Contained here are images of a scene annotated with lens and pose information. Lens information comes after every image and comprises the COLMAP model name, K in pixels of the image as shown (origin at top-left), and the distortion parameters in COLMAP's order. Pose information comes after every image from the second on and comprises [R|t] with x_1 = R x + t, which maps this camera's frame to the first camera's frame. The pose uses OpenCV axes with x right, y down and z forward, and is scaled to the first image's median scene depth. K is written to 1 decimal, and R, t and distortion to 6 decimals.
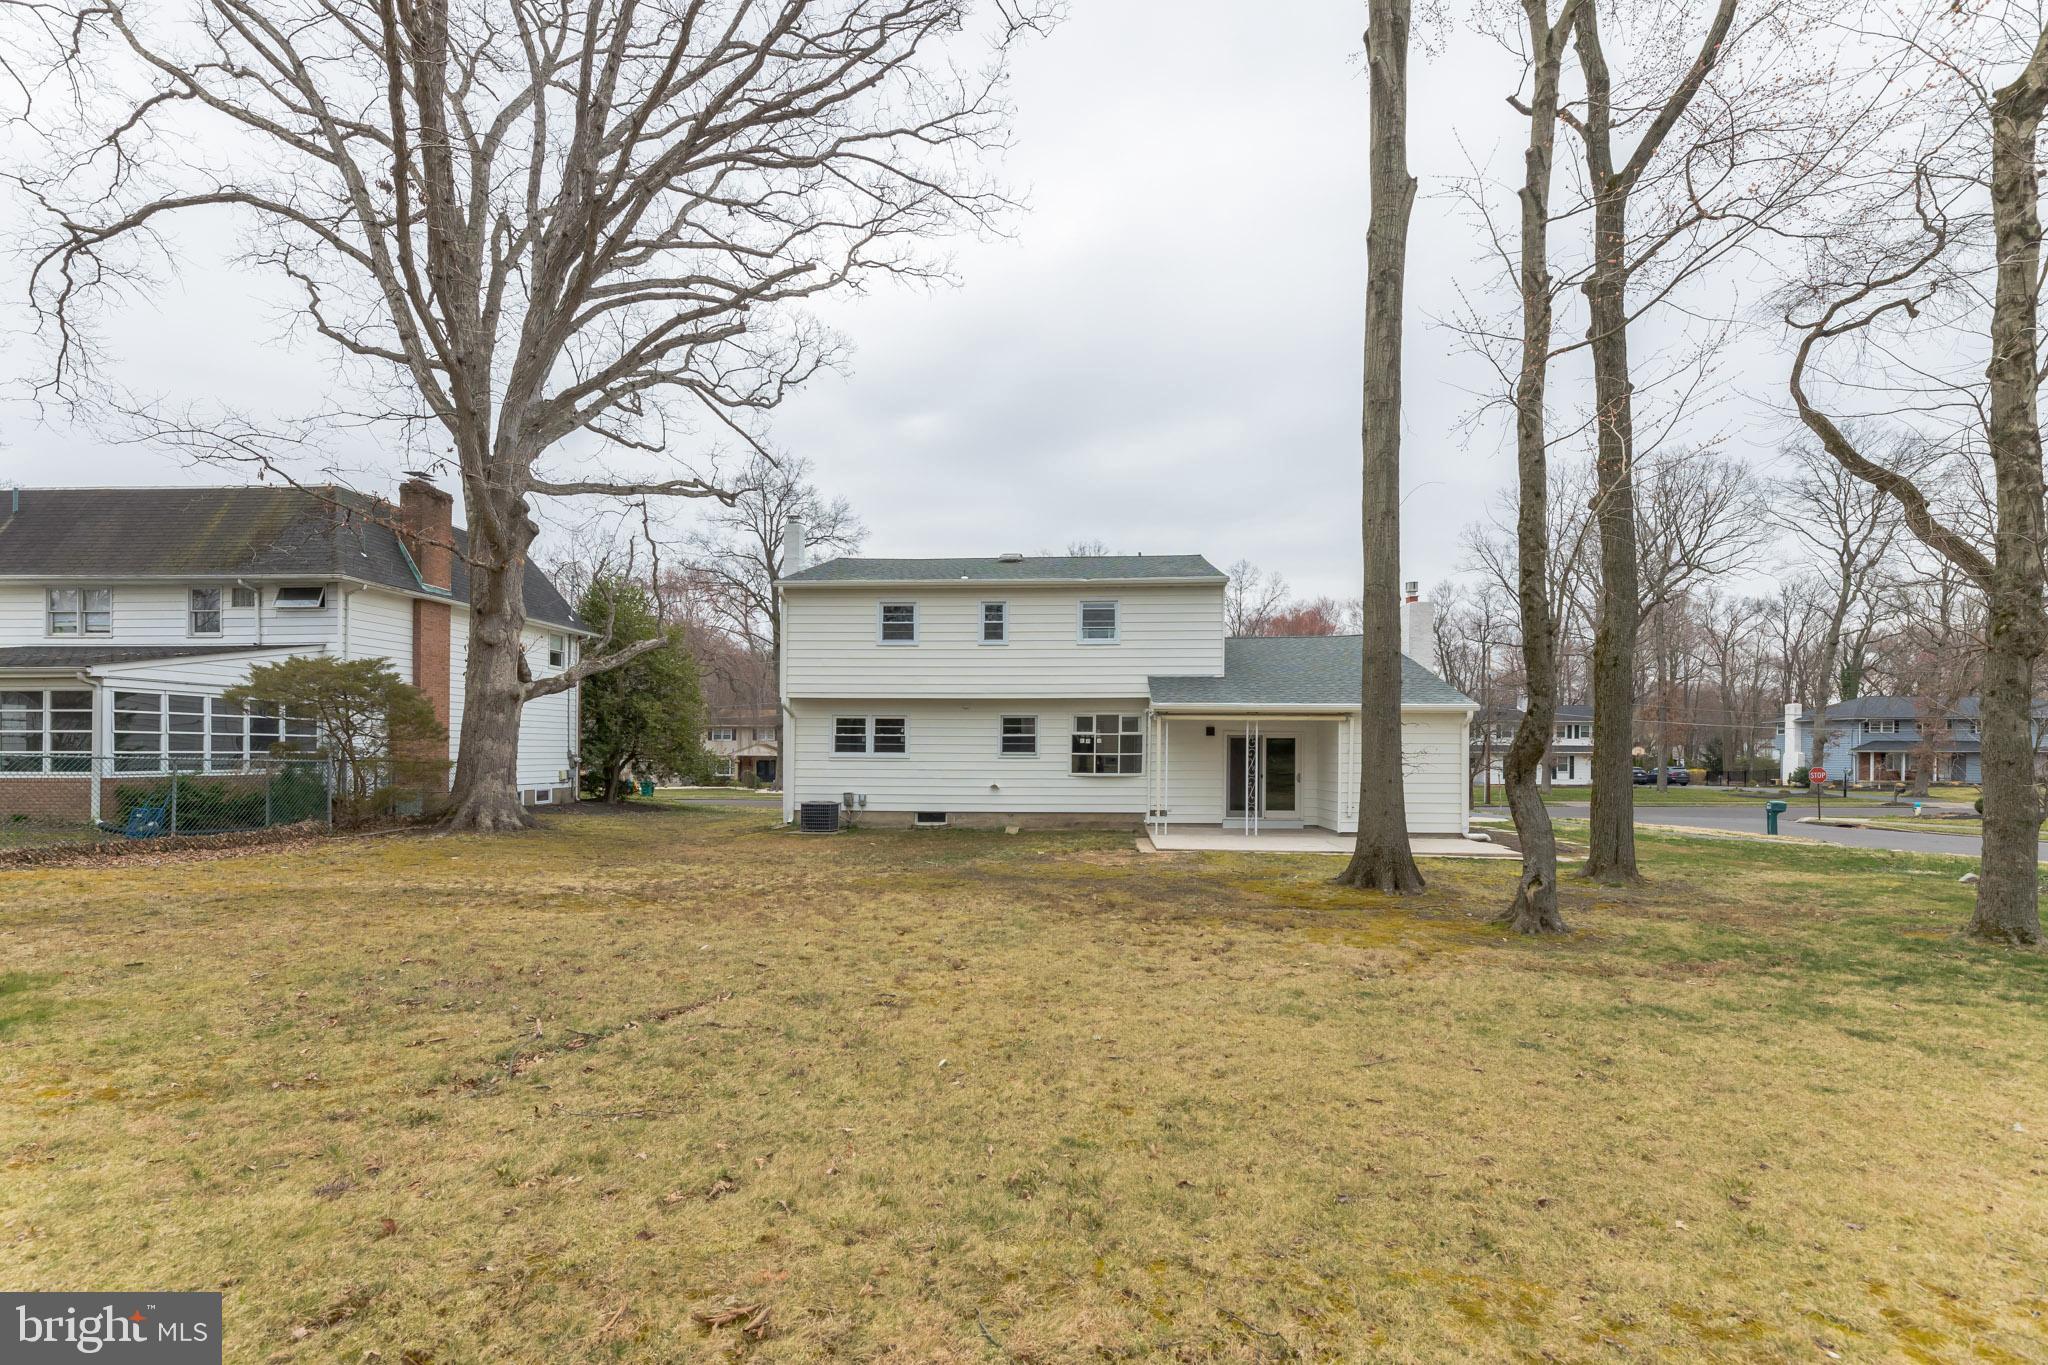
lens RADIAL K [[825.5, 0, 1037.6], [0, 825.5, 735.1], [0, 0, 1]] dist [-0.001261, -0.000298]
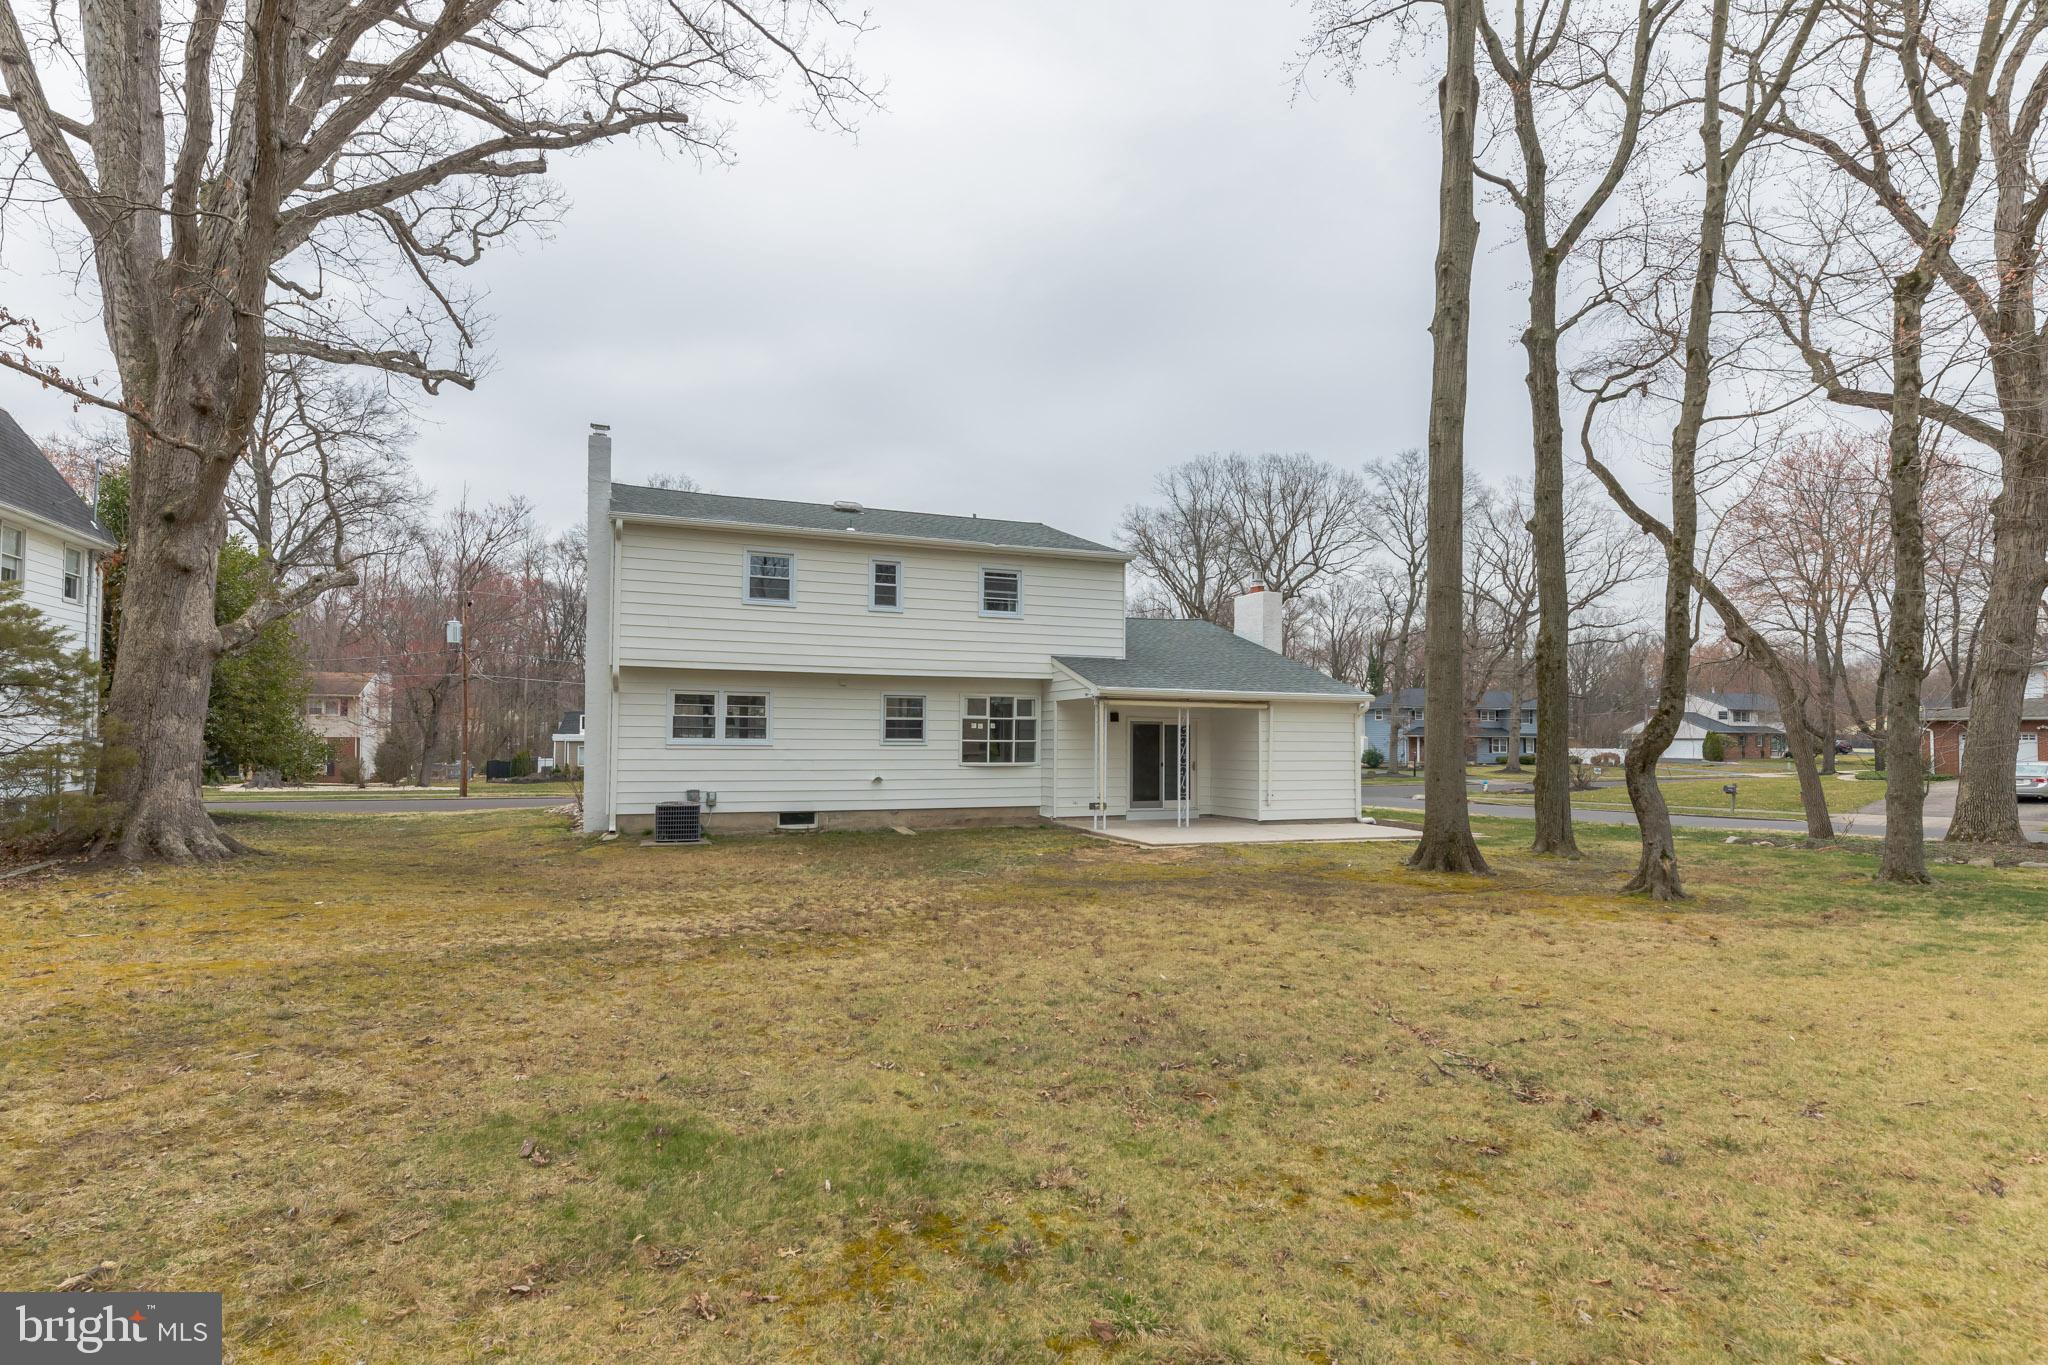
lens RADIAL K [[954.7, 0, 1022.3], [0, 954.7, 691.9], [0, 0, 1]] dist [0.000701, -0.001275]
pose [[0.913488, 0.022547, 0.406240, -0.318266], [-0.013301, 0.999585, -0.025569, -0.003762], [-0.406648, 0.017953, 0.913409, 0.049006]]
